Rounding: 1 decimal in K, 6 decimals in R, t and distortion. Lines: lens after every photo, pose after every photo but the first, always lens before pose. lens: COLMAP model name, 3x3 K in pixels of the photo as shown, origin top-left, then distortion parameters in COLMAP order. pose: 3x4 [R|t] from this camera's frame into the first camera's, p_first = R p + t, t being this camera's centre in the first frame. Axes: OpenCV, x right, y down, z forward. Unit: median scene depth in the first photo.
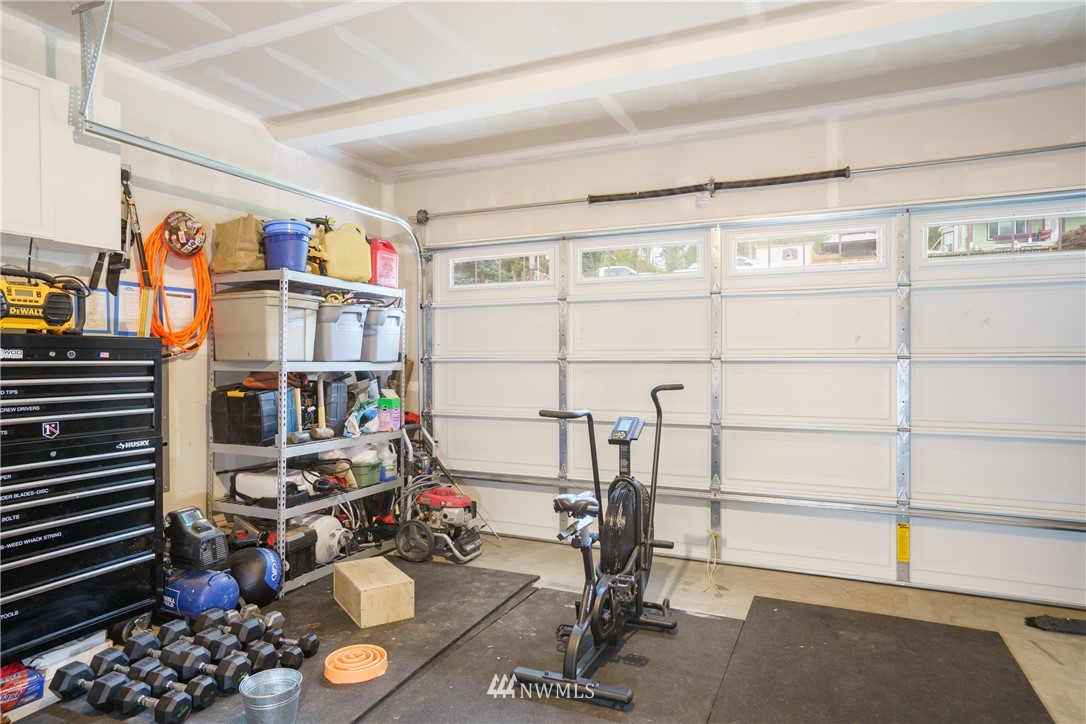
lens RADIAL K [[652.5, 0, 543.0], [0, 652.5, 362.0], [0, 0, 1]] dist [0.002950, 0.000930]
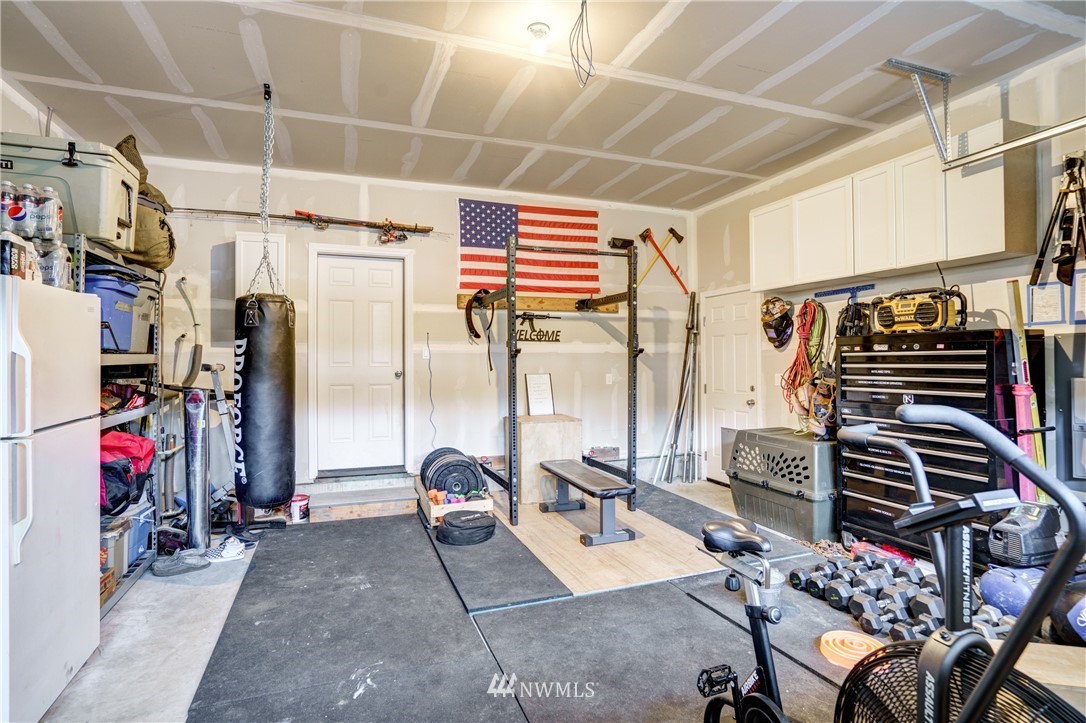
lens RADIAL K [[541.3, 0, 543.0], [0, 541.3, 361.5], [0, 0, 1]] dist [-0.090337, 0.054492]
pose [[-0.708485, 0.002033, -0.705723, 0.597443], [-0.000631, 0.999994, 0.003515, 0.015874], [0.705726, 0.002936, -0.708479, 1.214993]]
